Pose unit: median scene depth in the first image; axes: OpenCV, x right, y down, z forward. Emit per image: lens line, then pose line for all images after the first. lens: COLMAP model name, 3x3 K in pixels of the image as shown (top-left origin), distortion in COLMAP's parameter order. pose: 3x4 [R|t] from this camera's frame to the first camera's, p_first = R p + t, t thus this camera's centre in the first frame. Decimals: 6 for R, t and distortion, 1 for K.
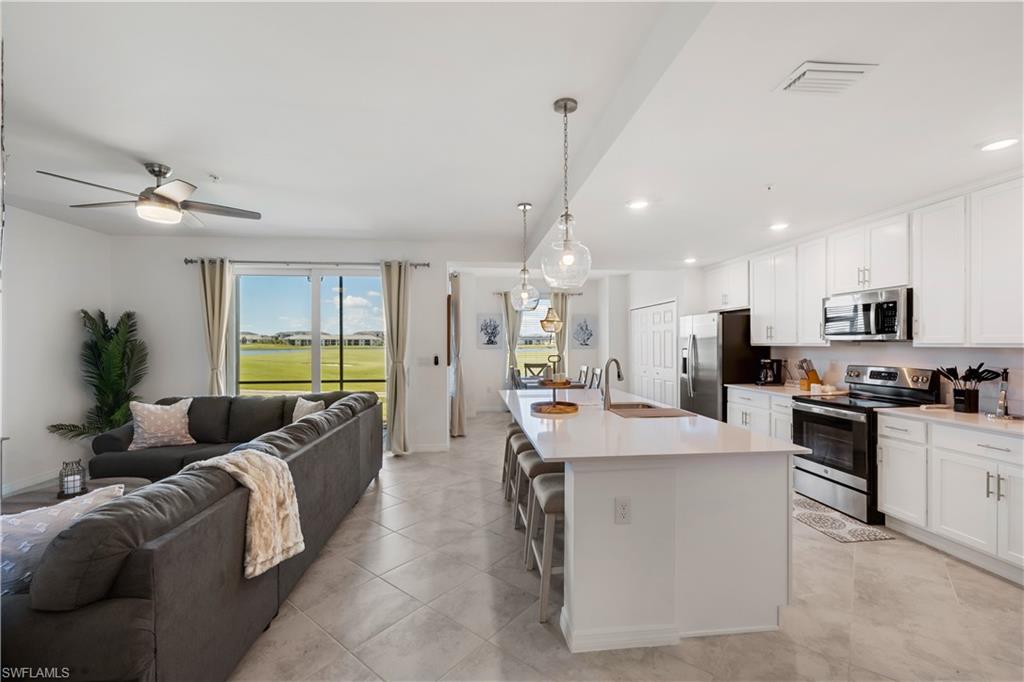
lens RADIAL K [[434.4, 0, 501.1], [0, 434.4, 346.0], [0, 0, 1]] dist [0.000877, -0.000413]
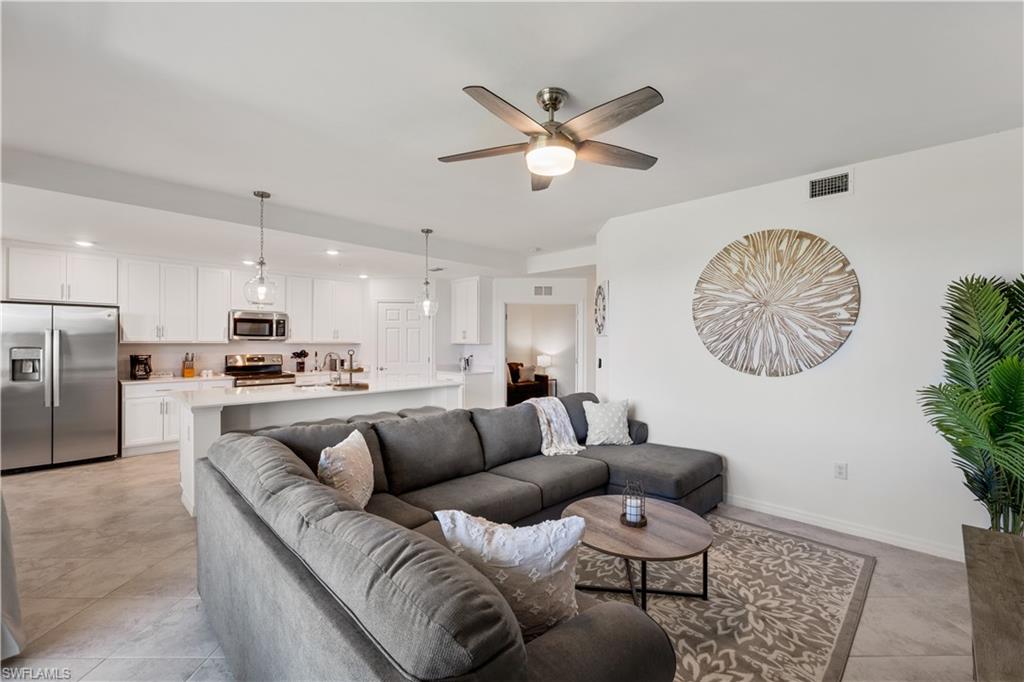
lens RADIAL K [[434.4, 0, 514.9], [0, 434.4, 340.7], [0, 0, 1]] dist [0.000877, -0.000413]
pose [[-0.657773, 0.000976, 0.753216, -0.943058], [0.002308, 0.999997, 0.000719, -0.006041], [-0.753213, 0.002211, -0.657773, 1.137437]]
